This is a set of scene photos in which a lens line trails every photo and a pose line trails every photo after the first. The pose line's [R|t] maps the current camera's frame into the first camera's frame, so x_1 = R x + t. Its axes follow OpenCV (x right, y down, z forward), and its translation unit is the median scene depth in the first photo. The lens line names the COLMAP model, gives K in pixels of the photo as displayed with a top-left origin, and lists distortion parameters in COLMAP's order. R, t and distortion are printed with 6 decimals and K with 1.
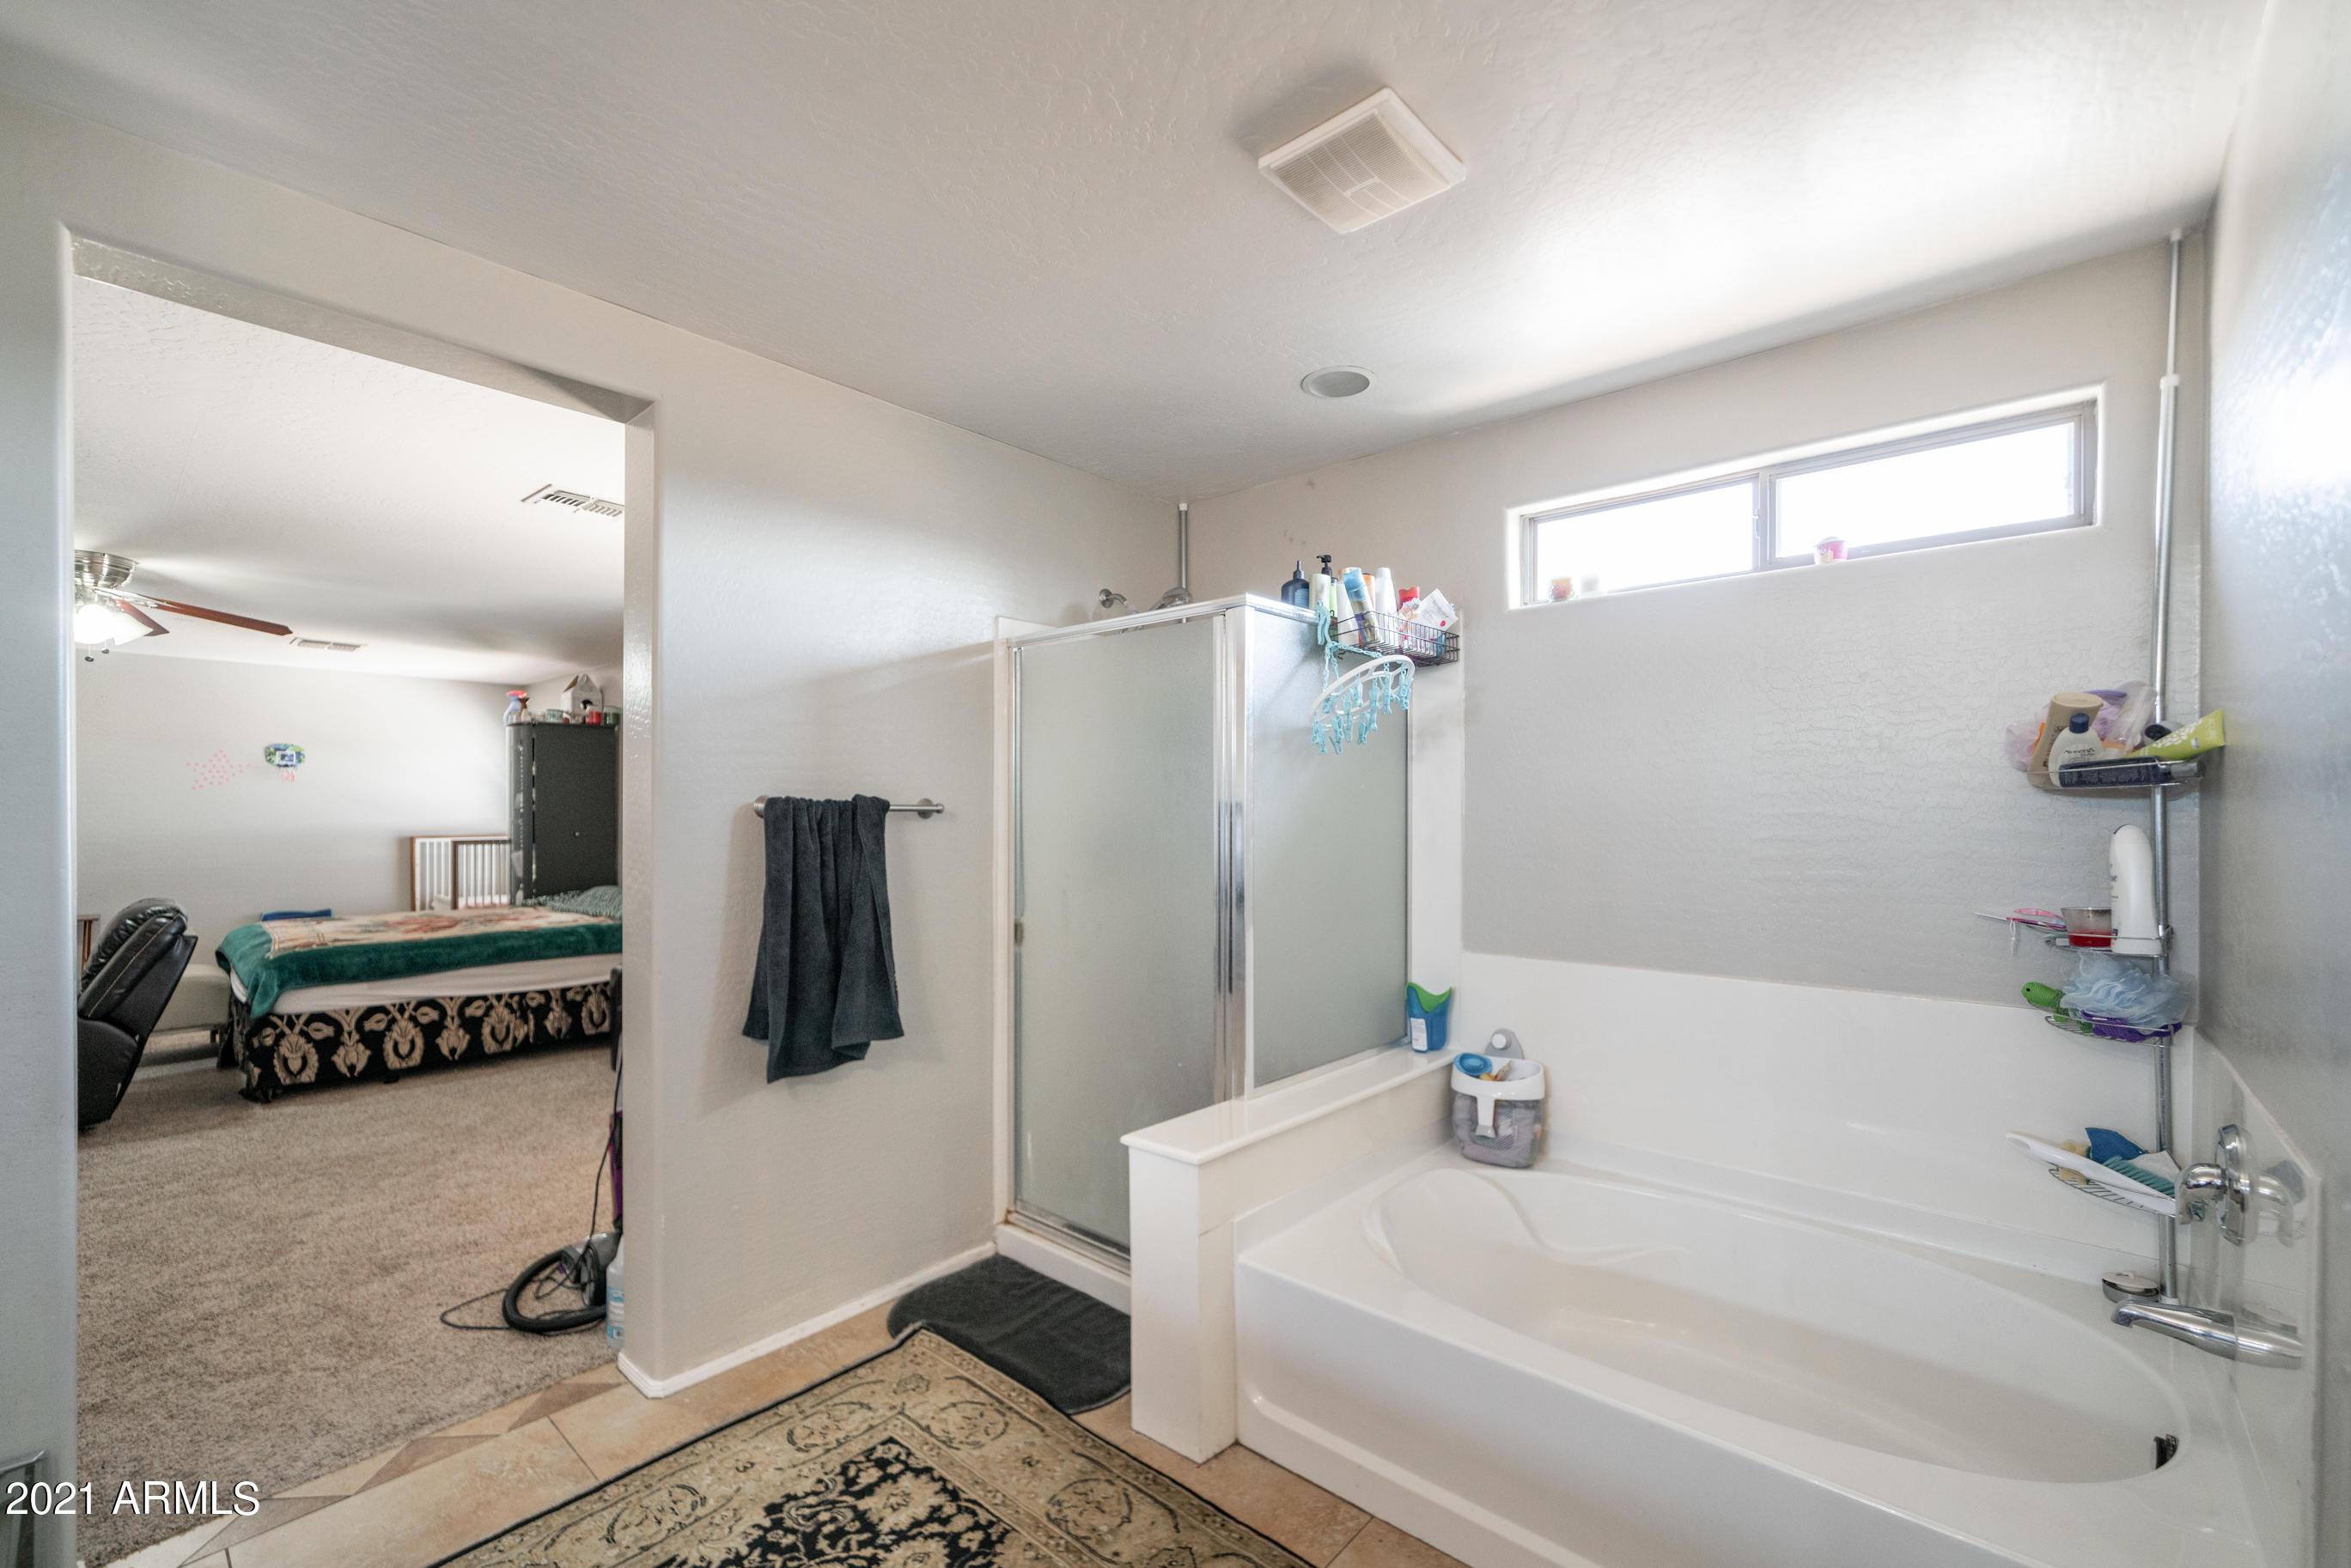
lens RADIAL K [[976.9, 0, 1175.9], [0, 976.9, 799.6], [0, 0, 1]] dist [0.000206, 0.000009]
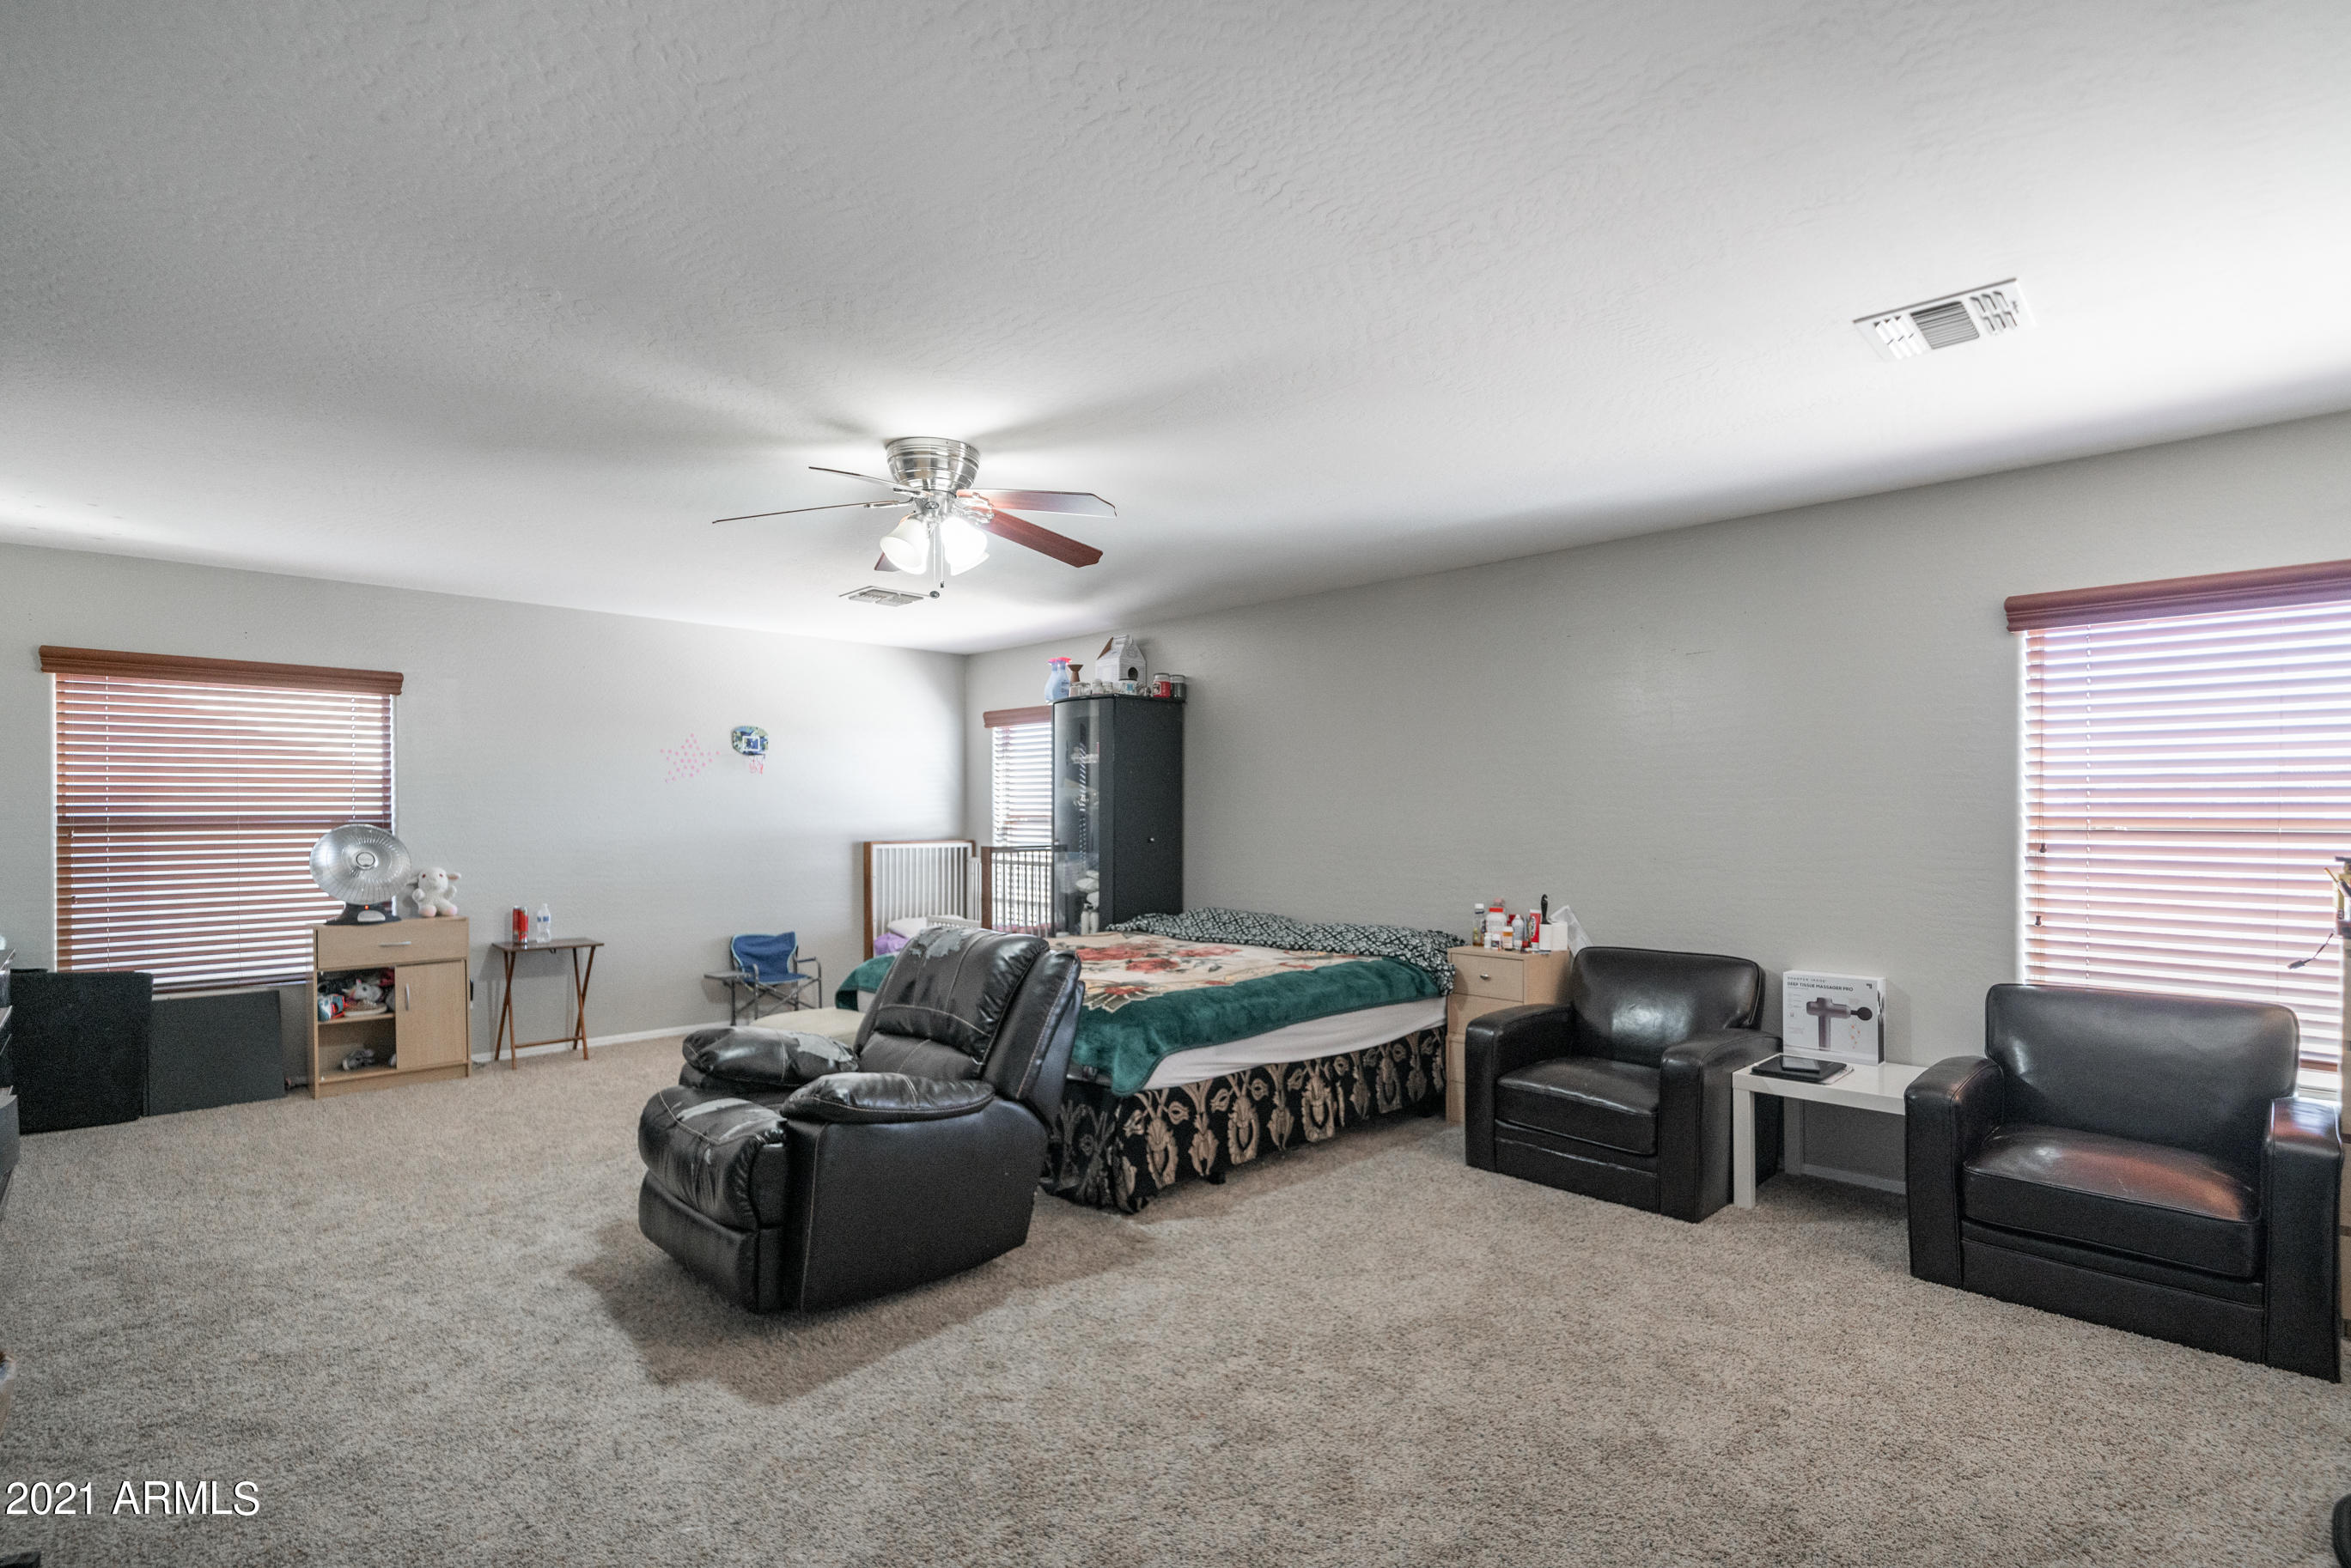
lens RADIAL K [[1111.6, 0, 1179.2], [0, 1111.6, 805.8], [0, 0, 1]] dist [0.000914, 0.002194]
pose [[0.997165, 0.000300, -0.075247, -0.743271], [0.000050, 0.999989, 0.004660, 0.006287], [0.075248, -0.004651, 0.997154, 0.169290]]
